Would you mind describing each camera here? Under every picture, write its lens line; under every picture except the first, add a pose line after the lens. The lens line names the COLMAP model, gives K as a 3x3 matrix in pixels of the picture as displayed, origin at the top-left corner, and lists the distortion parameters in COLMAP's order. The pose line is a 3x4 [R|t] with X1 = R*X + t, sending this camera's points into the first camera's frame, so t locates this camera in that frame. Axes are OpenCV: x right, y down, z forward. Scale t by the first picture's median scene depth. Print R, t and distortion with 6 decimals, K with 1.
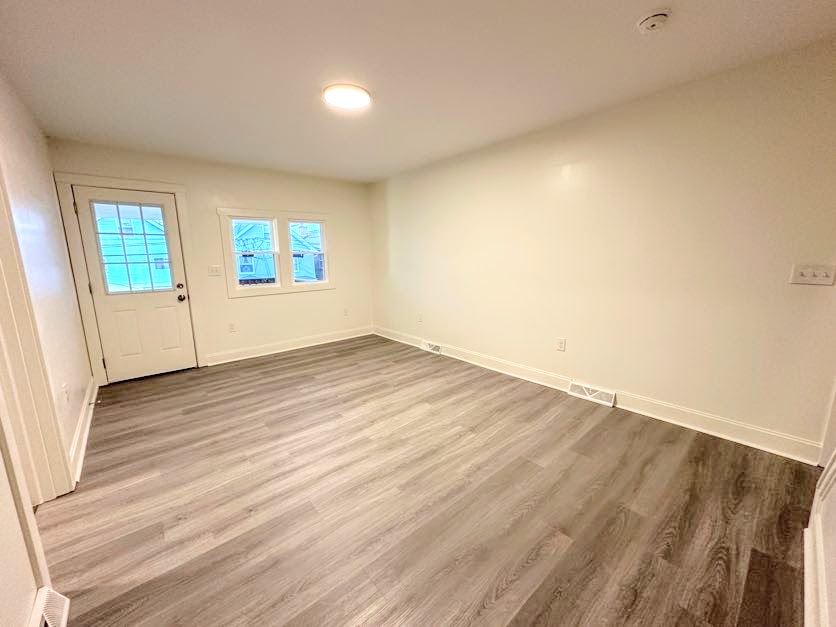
lens RADIAL K [[331.4, 0, 417.7], [0, 331.4, 313.4], [0, 0, 1]] dist [-0.002412, -0.000483]
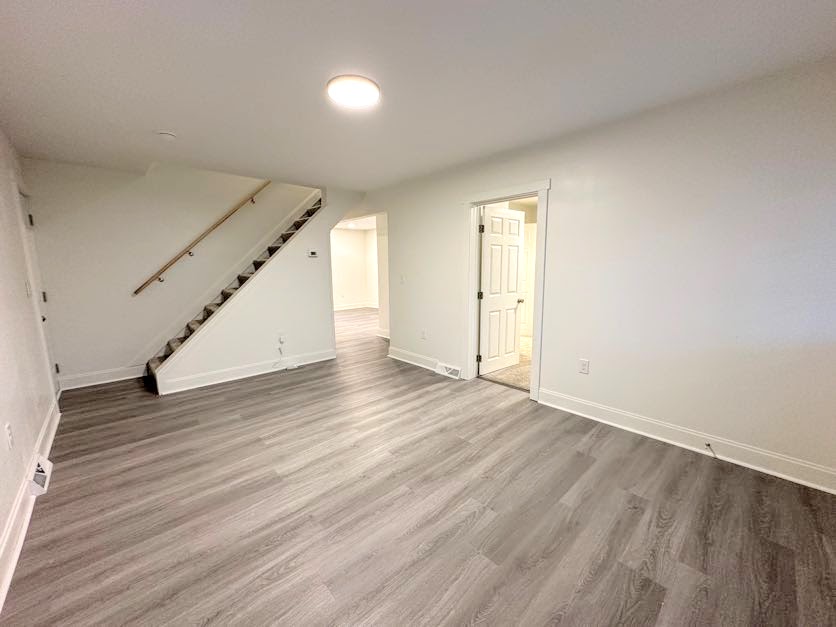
lens RADIAL K [[331.4, 0, 417.7], [0, 331.4, 315.1], [0, 0, 1]] dist [-0.002412, -0.000483]
pose [[-0.999181, 0.025653, -0.031298, -0.305866], [0.014356, 0.947800, 0.318544, -0.332262], [0.037836, 0.317833, -0.947391, 1.852197]]
